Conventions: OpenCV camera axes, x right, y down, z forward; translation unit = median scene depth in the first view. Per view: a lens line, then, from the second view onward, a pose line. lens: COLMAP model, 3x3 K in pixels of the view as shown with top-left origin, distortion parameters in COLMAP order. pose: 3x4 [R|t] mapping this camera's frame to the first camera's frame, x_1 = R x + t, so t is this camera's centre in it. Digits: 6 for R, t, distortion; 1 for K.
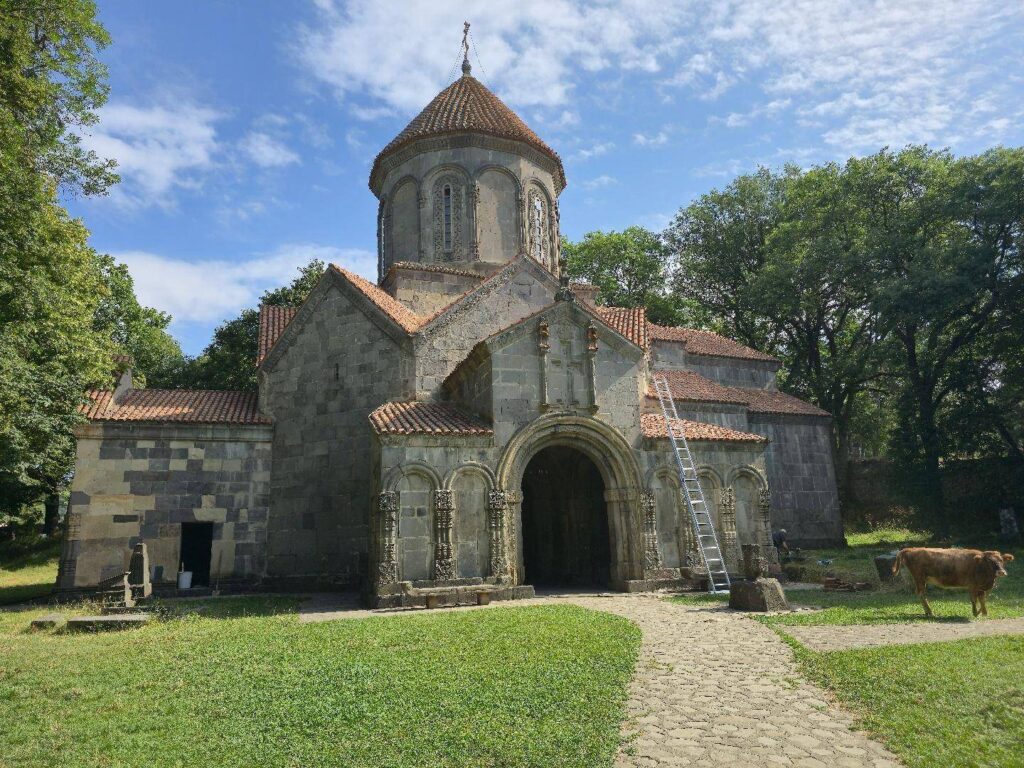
lens RADIAL K [[672.9, 0, 500.1], [0, 672.9, 363.1], [0, 0, 1]] dist [0.076097, -0.070278]
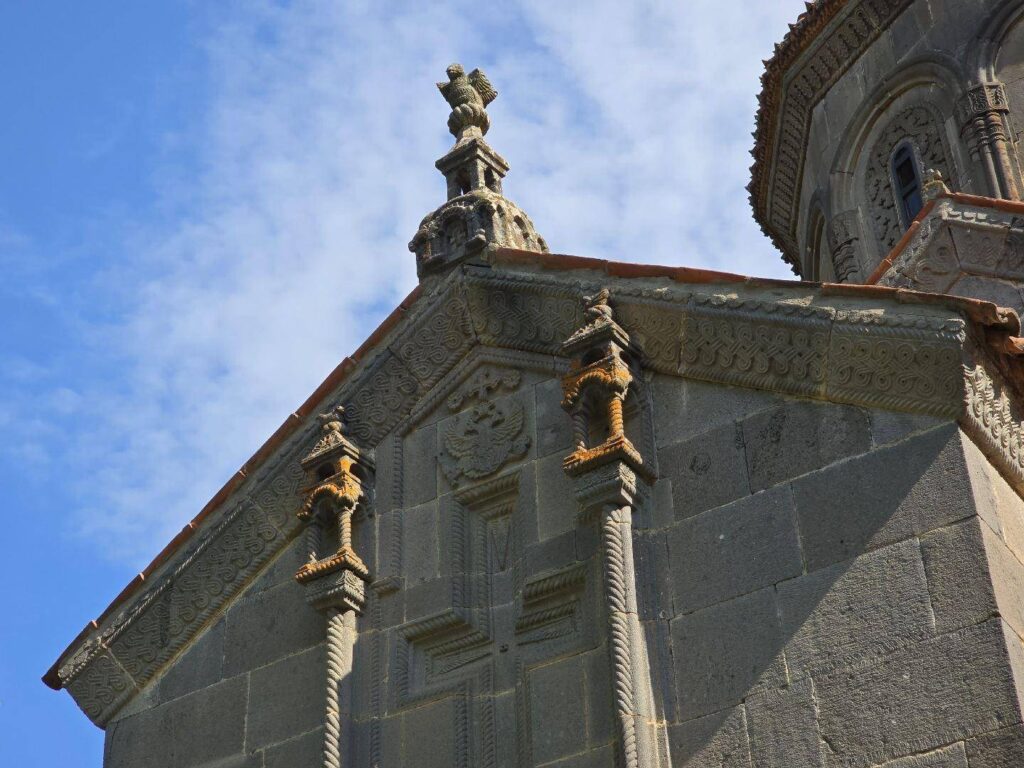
lens RADIAL K [[1949.6, 0, 512.0], [0, 1949.6, 384.0], [0, 0, 1]] dist [-0.019226, -0.018763]
pose [[0.642471, -0.449455, -0.620662, 0.392131], [0.217271, 0.883539, -0.414913, 0.135219], [0.734863, 0.131718, 0.665302, 0.697955]]
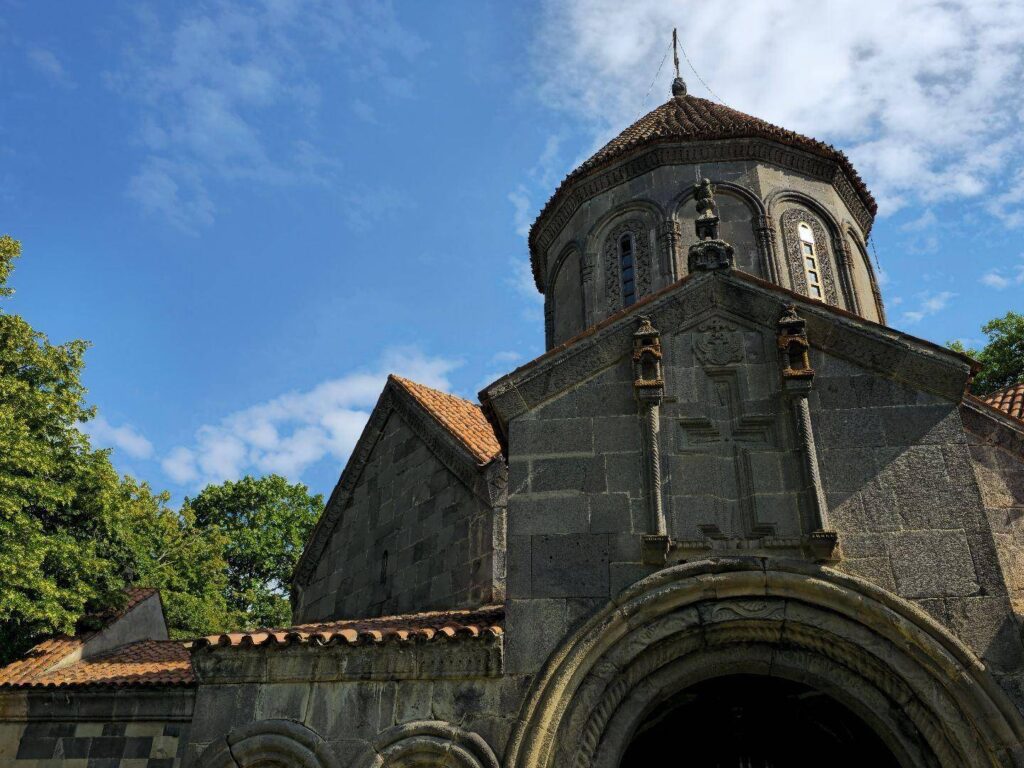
lens RADIAL K [[909.0, 0, 508.1], [0, 909.0, 349.4], [0, 0, 1]] dist [0.083735, -0.089907]
pose [[0.900742, -0.190600, -0.390301, 0.188818], [0.064605, 0.947373, -0.313545, 0.105167], [0.429523, 0.257208, 0.865652, 0.516574]]
